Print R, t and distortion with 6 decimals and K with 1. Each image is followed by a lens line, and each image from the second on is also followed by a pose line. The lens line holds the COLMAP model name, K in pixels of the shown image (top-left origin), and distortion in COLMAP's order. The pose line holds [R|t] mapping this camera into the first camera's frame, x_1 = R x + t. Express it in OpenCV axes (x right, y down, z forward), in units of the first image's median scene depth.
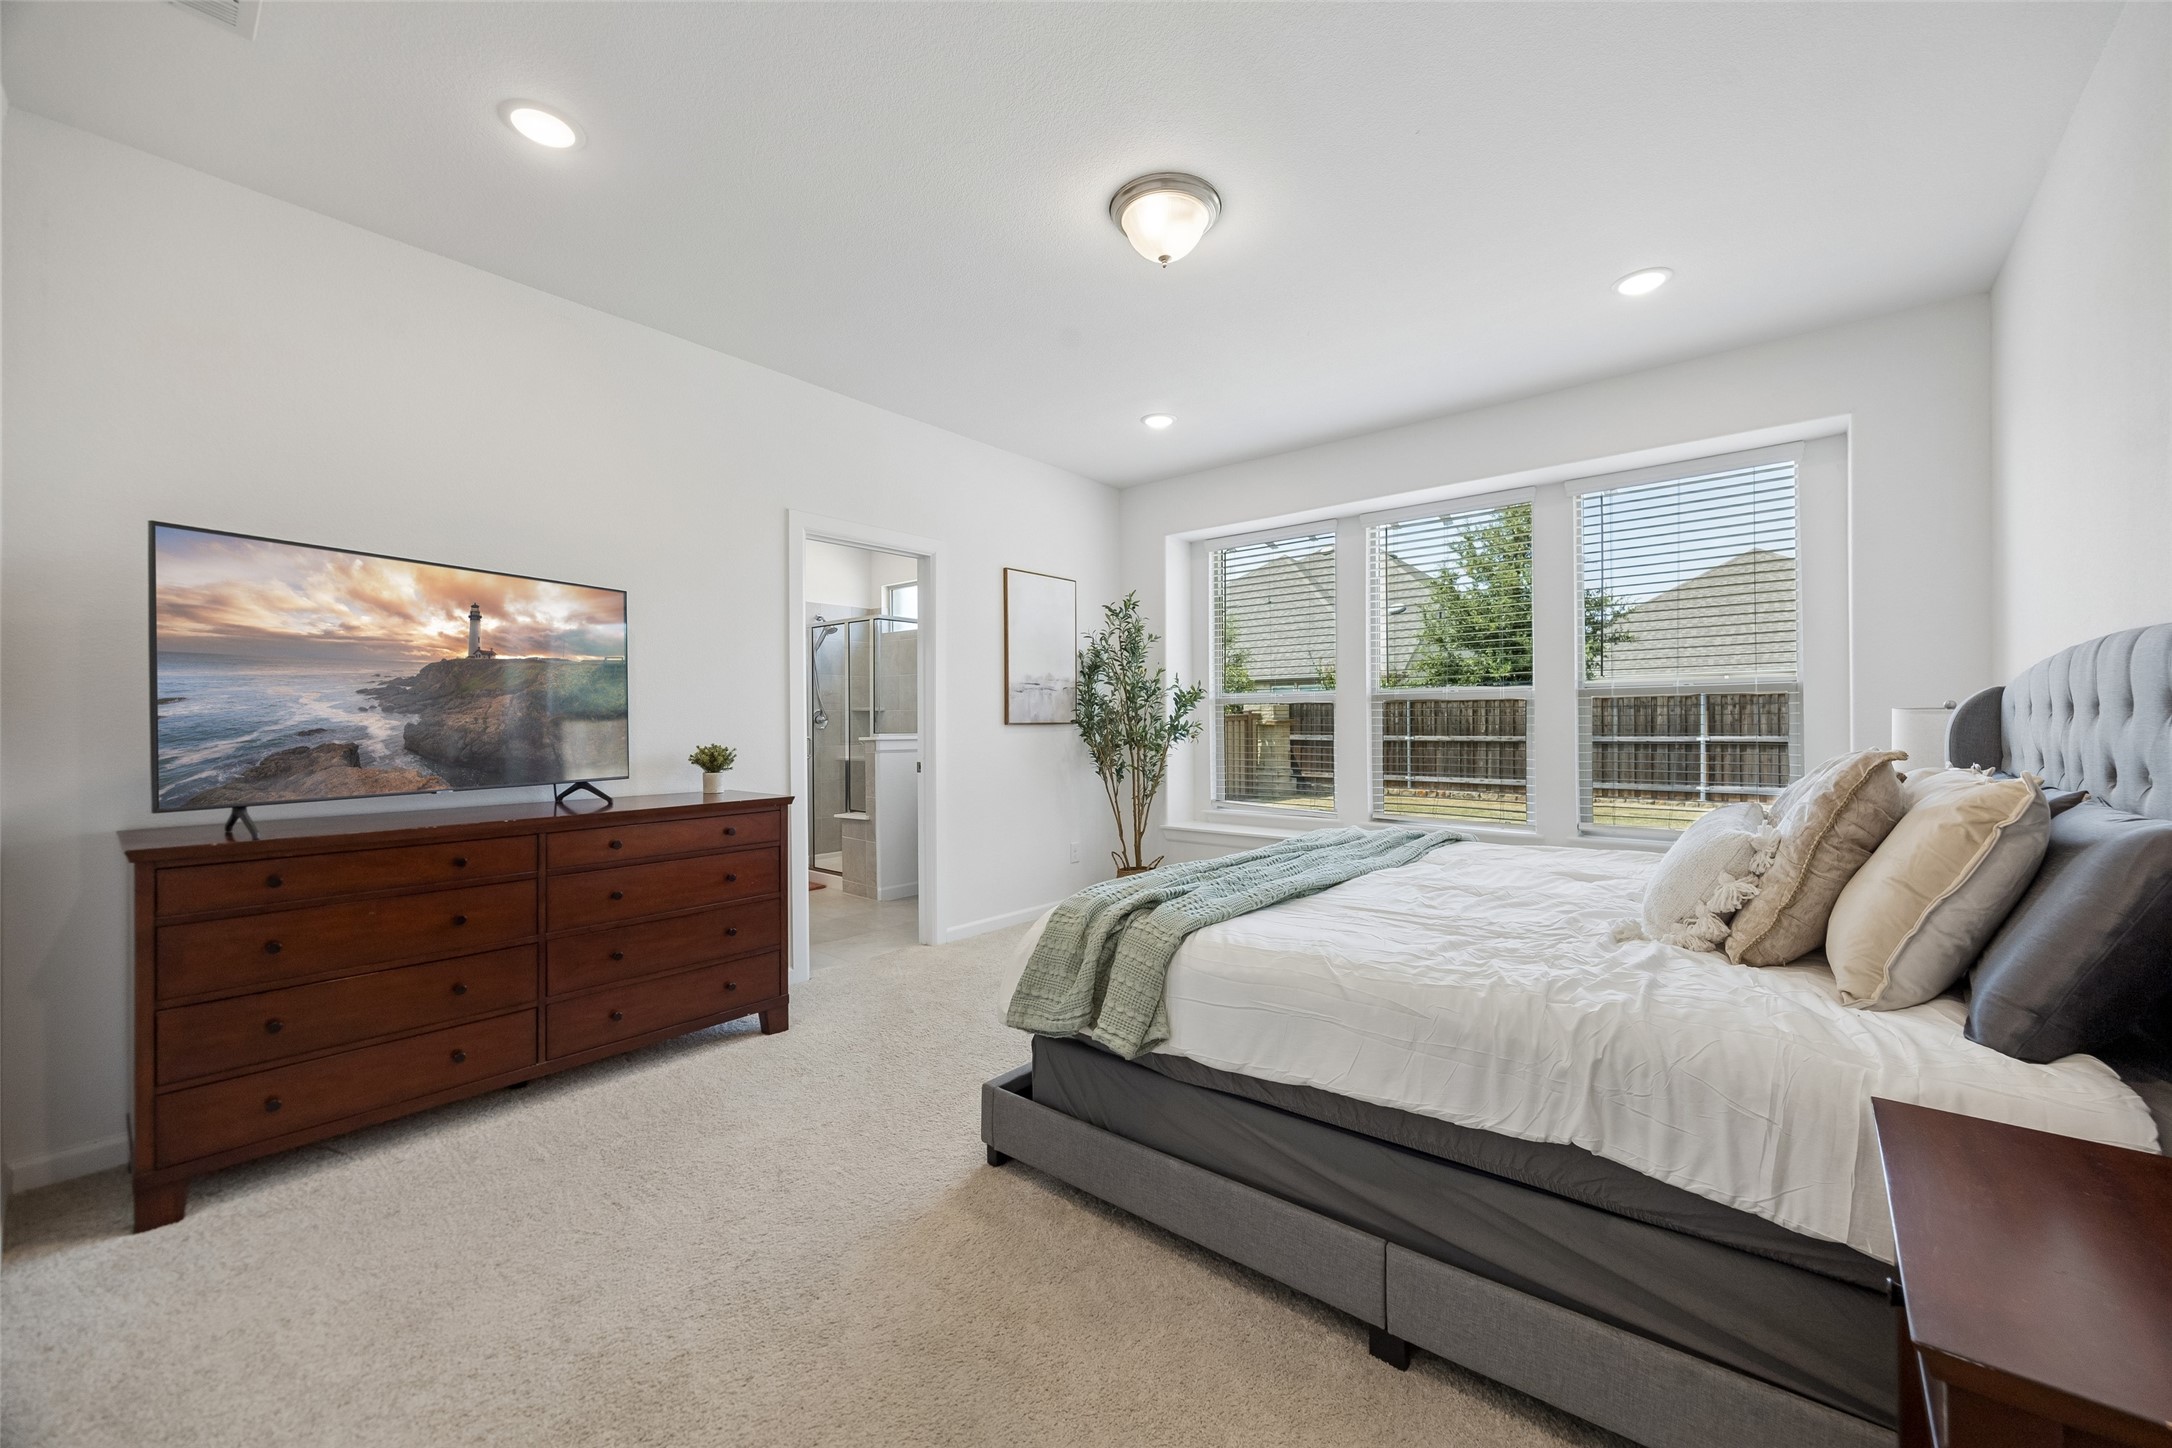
lens RADIAL K [[839.8, 0, 1100.1], [0, 839.8, 721.0], [0, 0, 1]] dist [0.003211, 0.000652]
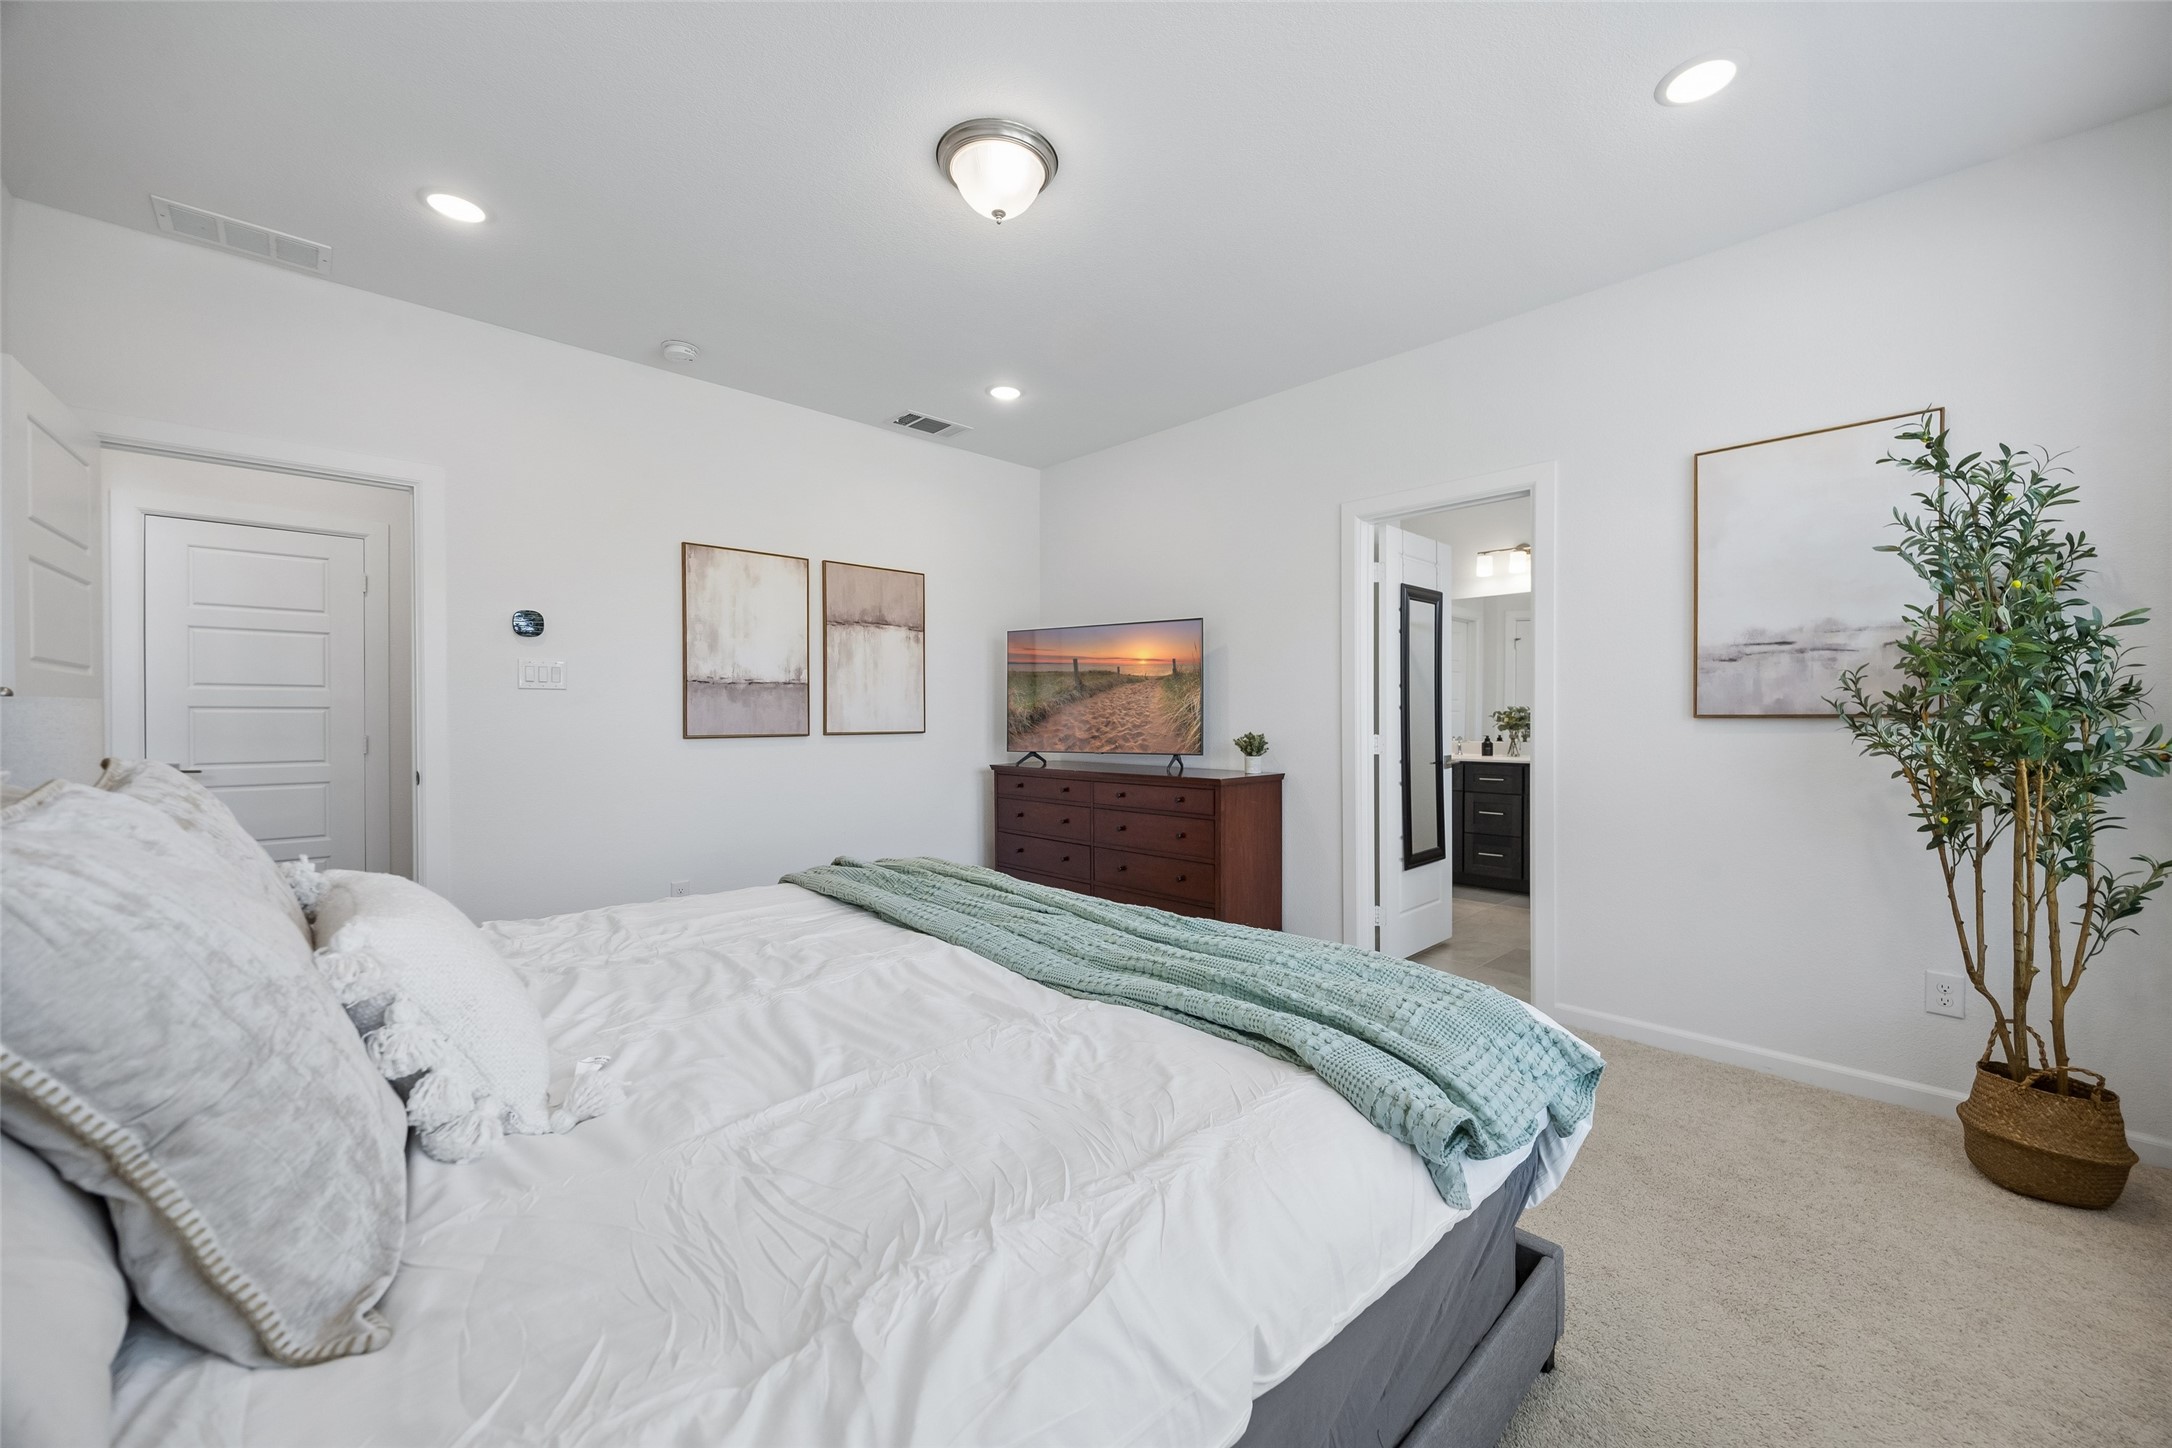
lens RADIAL K [[839.8, 0, 1100.1], [0, 839.8, 721.0], [0, 0, 1]] dist [0.003211, 0.000652]
pose [[-0.082714, 0.026297, -0.996226, 0.773081], [0.018493, 0.999520, 0.024849, -0.022459], [0.996402, -0.016367, -0.083161, 0.904216]]
